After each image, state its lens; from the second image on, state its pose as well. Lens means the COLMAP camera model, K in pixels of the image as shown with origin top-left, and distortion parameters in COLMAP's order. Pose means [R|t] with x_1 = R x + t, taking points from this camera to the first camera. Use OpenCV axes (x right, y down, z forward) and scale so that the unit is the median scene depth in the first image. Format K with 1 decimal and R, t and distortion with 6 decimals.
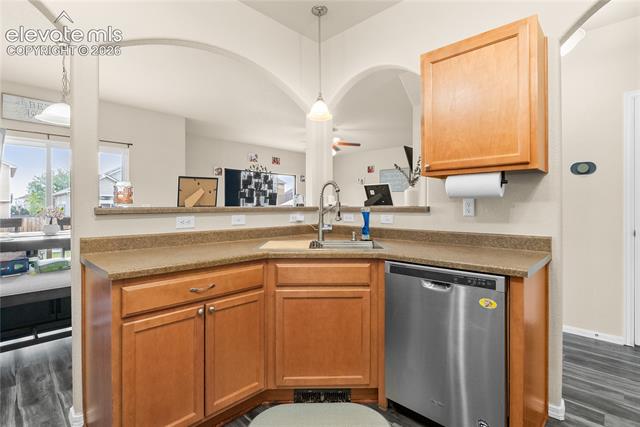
lens RADIAL K [[311.3, 0, 318.6], [0, 311.3, 206.8], [0, 0, 1]] dist [0.001627, -0.000134]
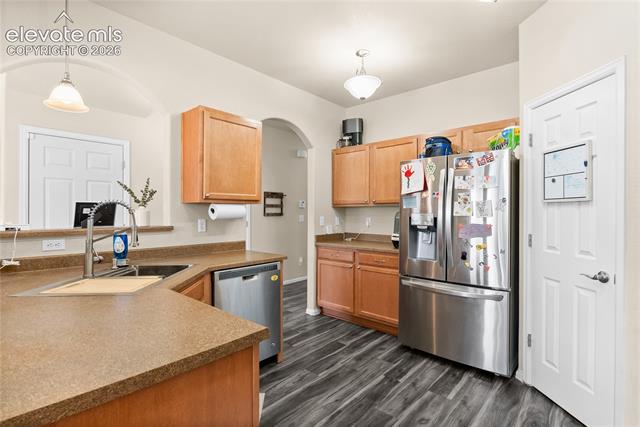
lens RADIAL K [[311.3, 0, 322.9], [0, 311.3, 212.3], [0, 0, 1]] dist [0.001627, -0.000134]
pose [[-0.037651, 0.009356, 0.999247, -0.774001], [0.003669, 0.999951, -0.009224, -0.035812], [-0.999284, 0.003319, -0.037683, 0.457682]]
